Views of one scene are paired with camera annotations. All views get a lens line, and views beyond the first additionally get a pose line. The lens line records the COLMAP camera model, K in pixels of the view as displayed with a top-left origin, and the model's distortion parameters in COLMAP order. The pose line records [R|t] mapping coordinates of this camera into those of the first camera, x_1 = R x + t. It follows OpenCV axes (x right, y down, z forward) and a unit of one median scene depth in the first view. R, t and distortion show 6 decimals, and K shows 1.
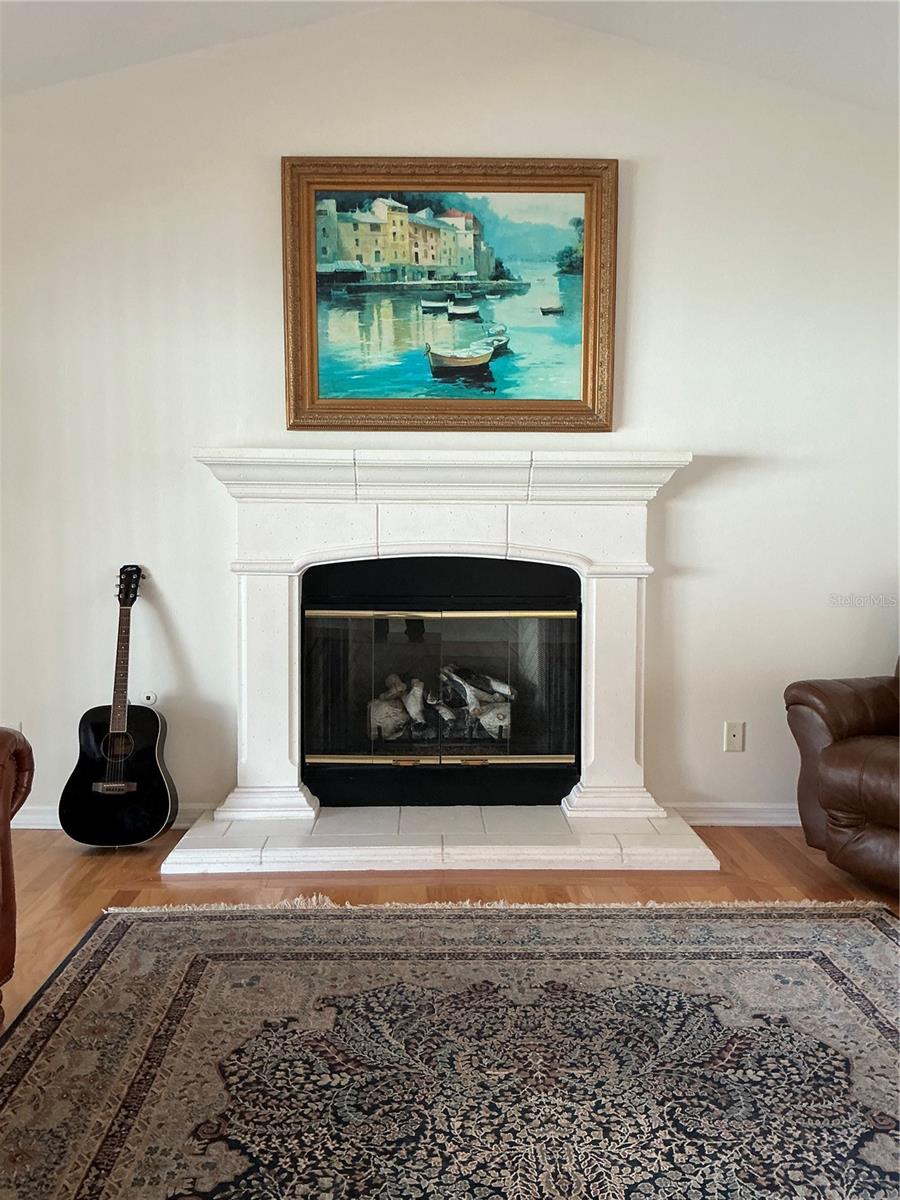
lens RADIAL K [[986.2, 0, 450.0], [0, 986.2, 600.0], [0, 0, 1]] dist [0.116230, -0.233098]
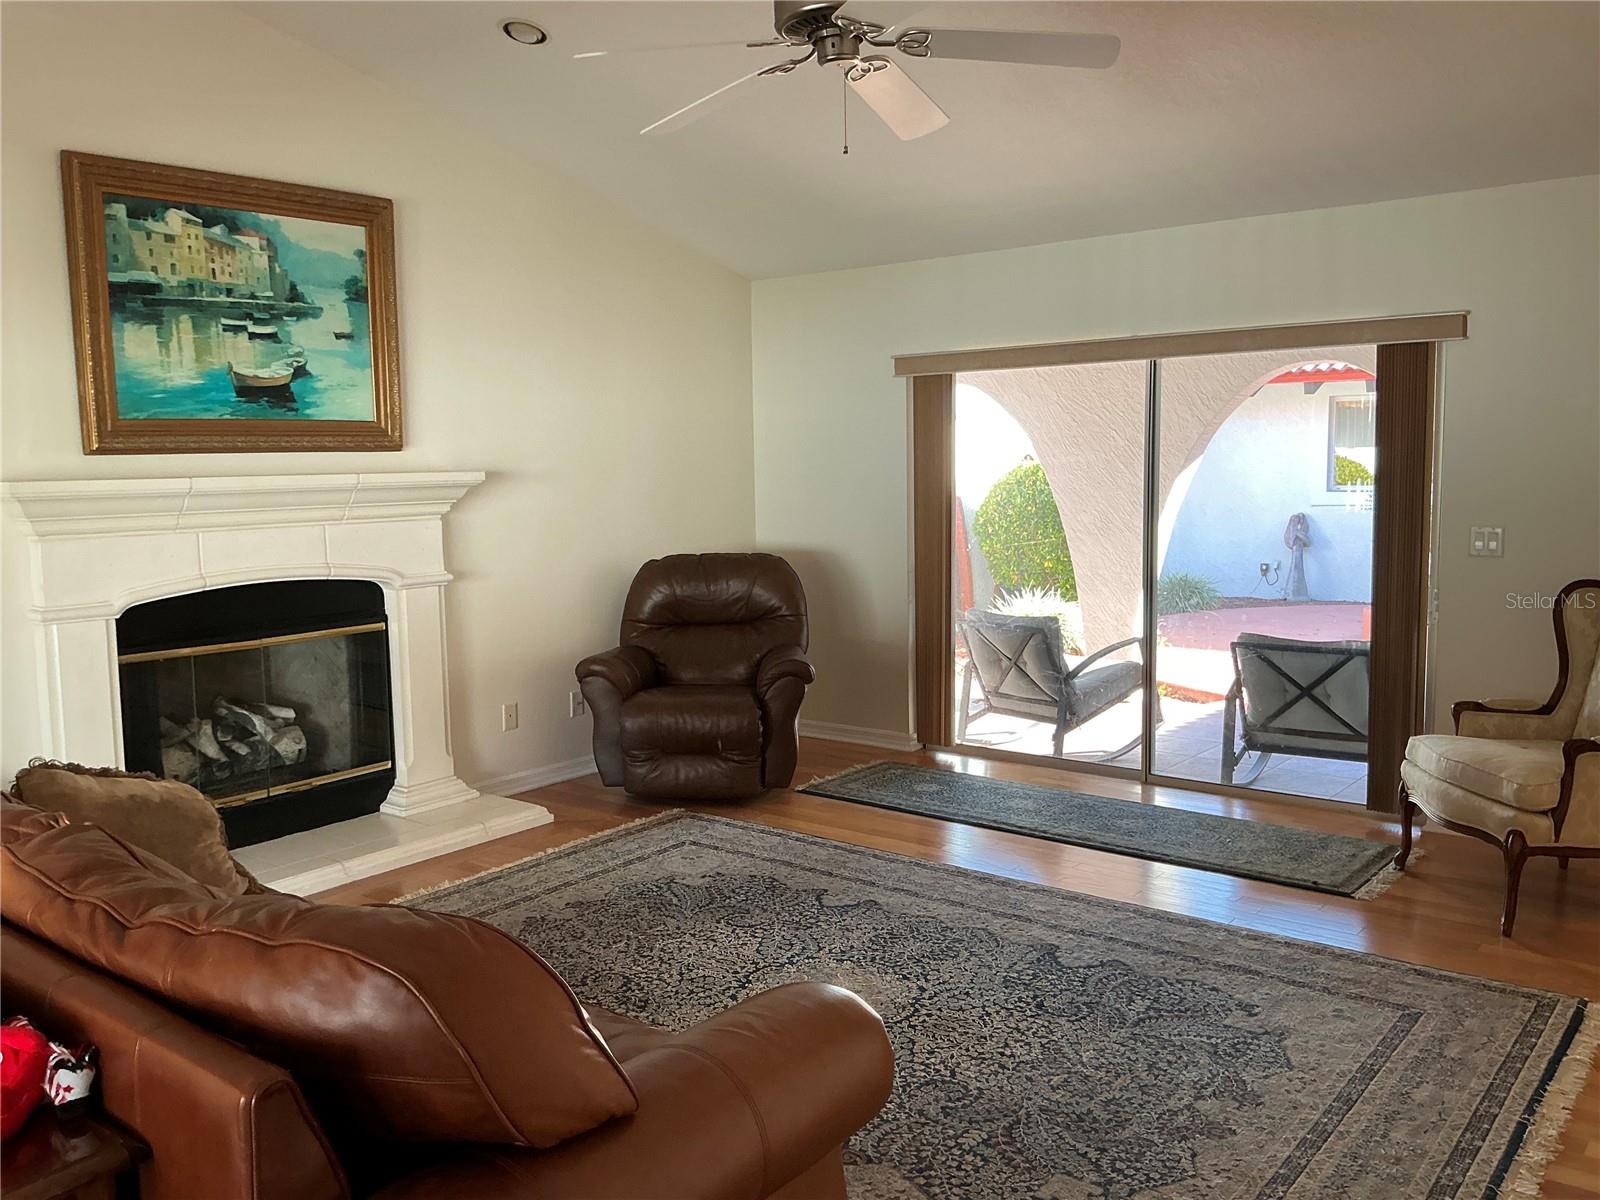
lens RADIAL K [[1311.6, 0, 800.0], [0, 1311.6, 600.0], [0, 0, 1]] dist [0.111768, -0.244047]
pose [[0.642796, -0.099935, 0.759491, -0.668519], [0.083198, 0.994697, 0.060470, -0.062119], [-0.761506, 0.024319, 0.647701, -0.245109]]
